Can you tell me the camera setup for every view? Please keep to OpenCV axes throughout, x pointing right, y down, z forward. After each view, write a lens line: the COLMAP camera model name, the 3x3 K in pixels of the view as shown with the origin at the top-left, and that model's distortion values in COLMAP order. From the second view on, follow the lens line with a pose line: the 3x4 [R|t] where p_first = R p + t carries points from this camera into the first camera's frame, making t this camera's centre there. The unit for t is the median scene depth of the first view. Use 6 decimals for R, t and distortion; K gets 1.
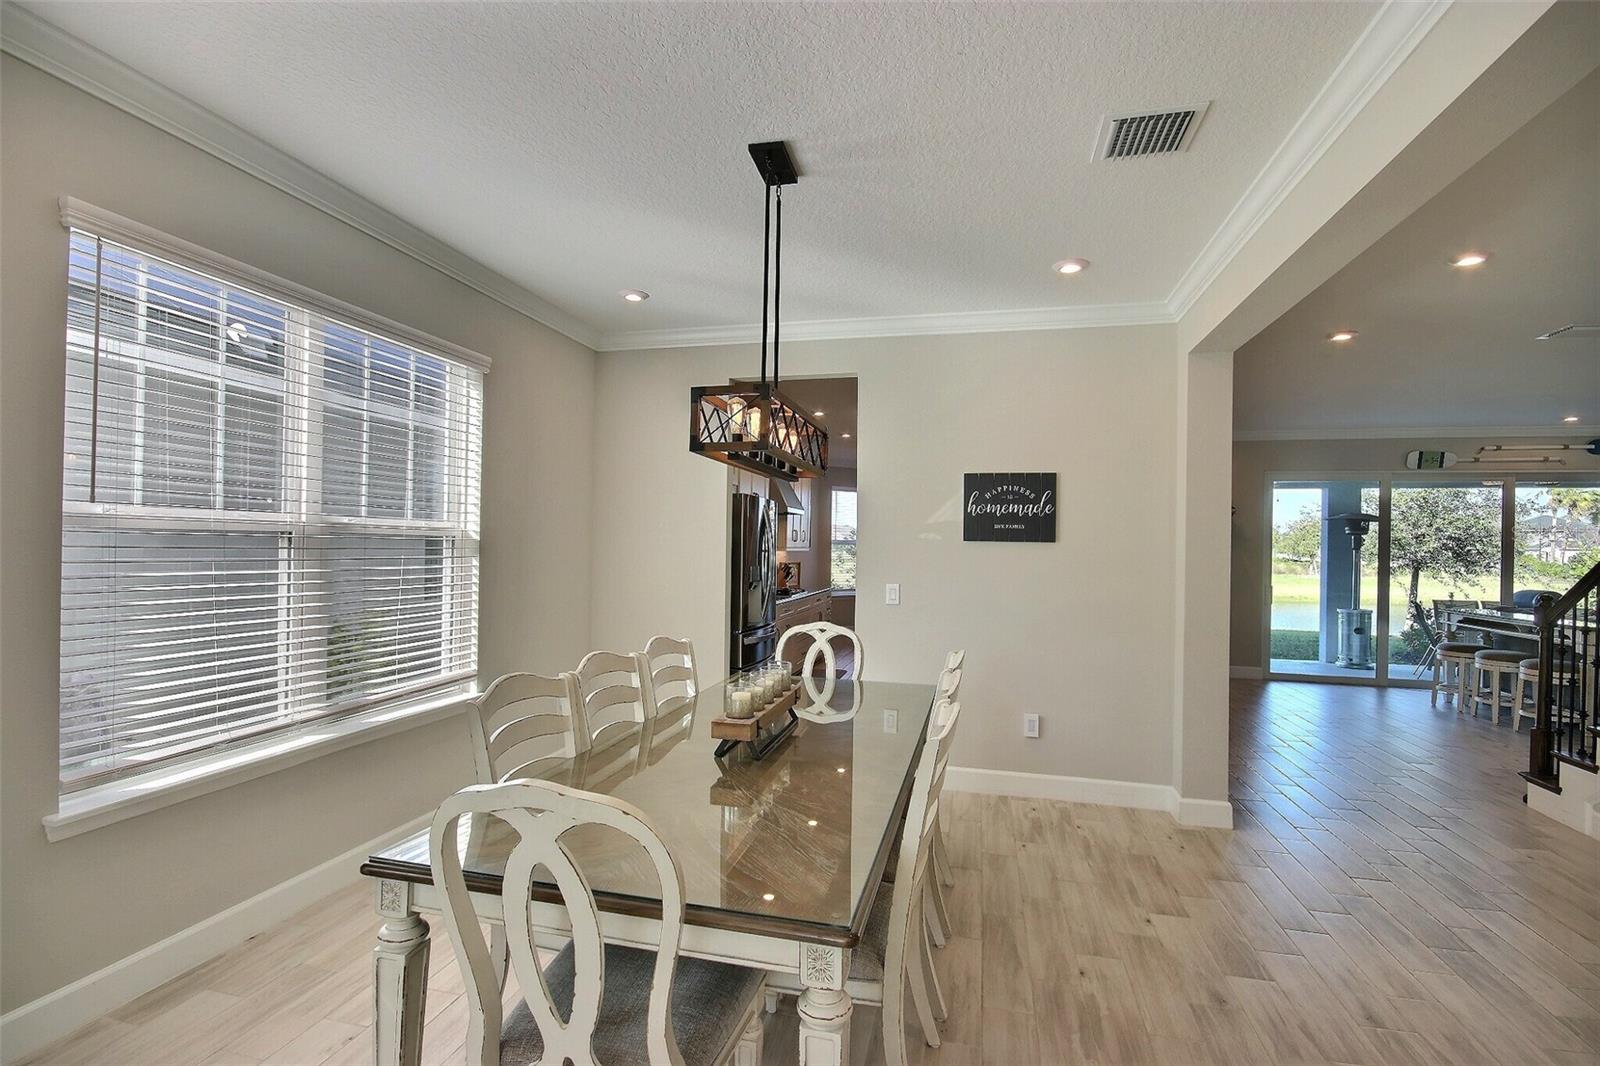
lens RADIAL K [[739.0, 0, 794.0], [0, 739.0, 543.6], [0, 0, 1]] dist [-0.002738, -0.001273]
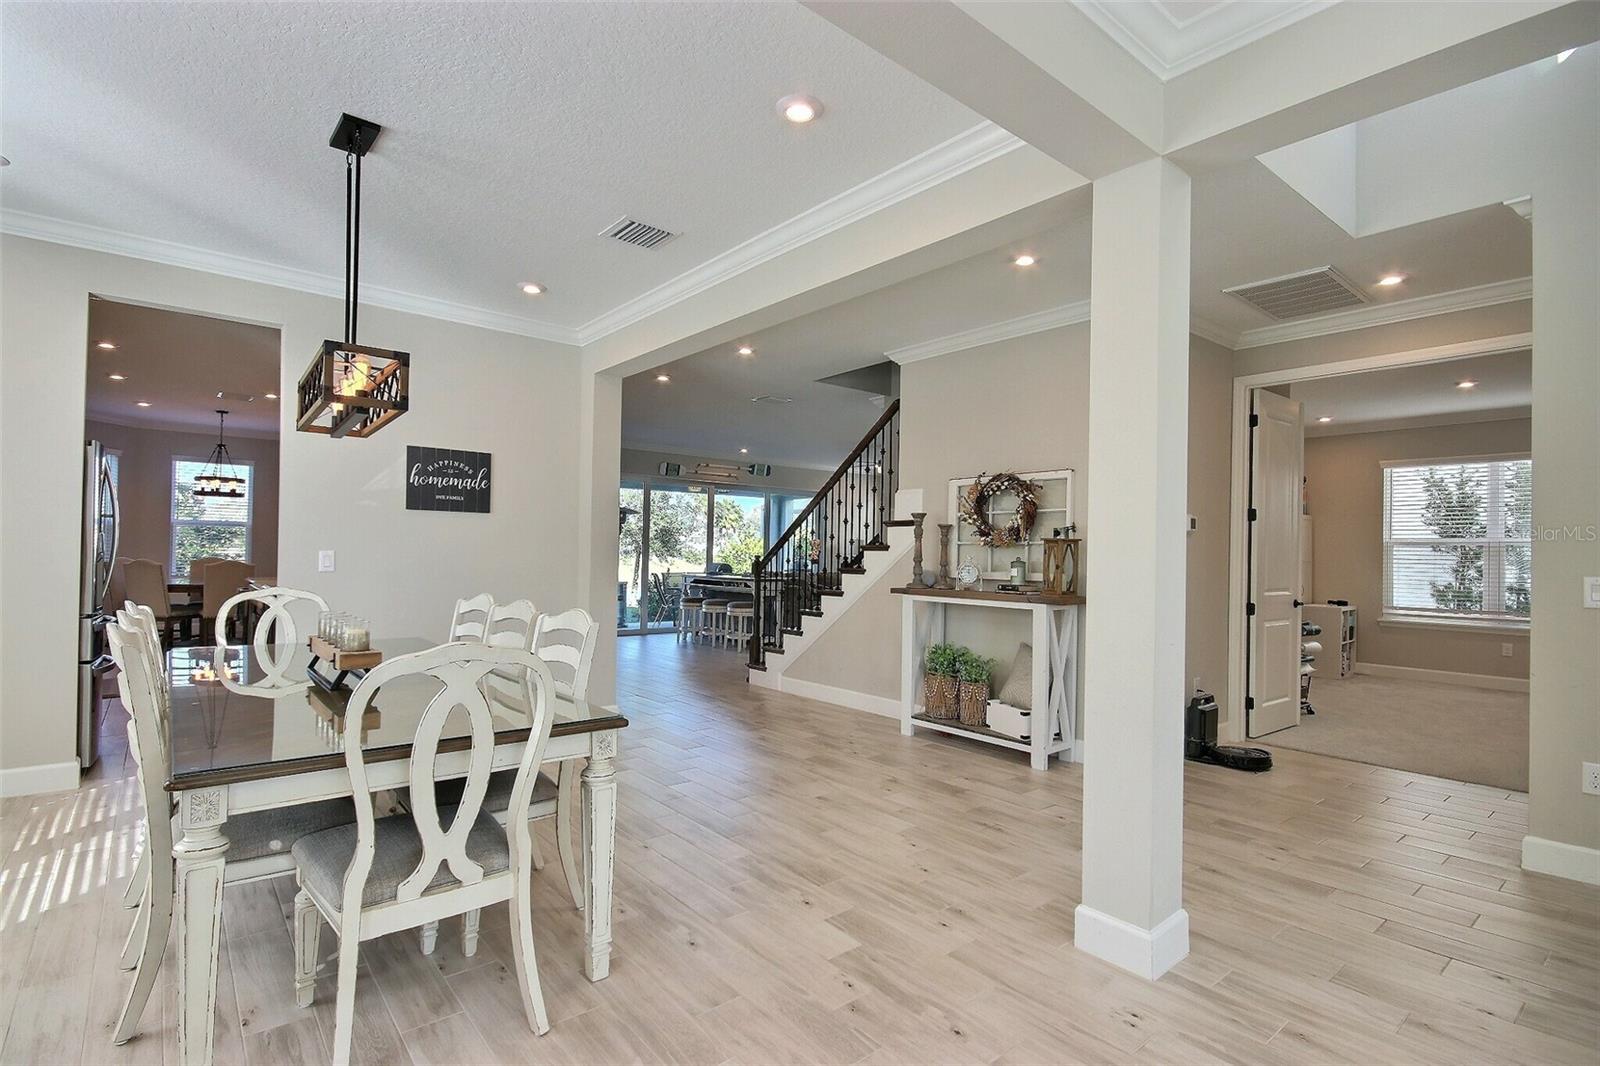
lens RADIAL K [[770.8, 0, 792.8], [0, 770.8, 543.9], [0, 0, 1]] dist [0.003485, 0.000725]
pose [[0.594588, 0.003516, 0.804023, -0.338563], [-0.010271, 0.999942, 0.003223, 0.037954], [-0.803965, -0.010175, 0.594589, -0.107012]]
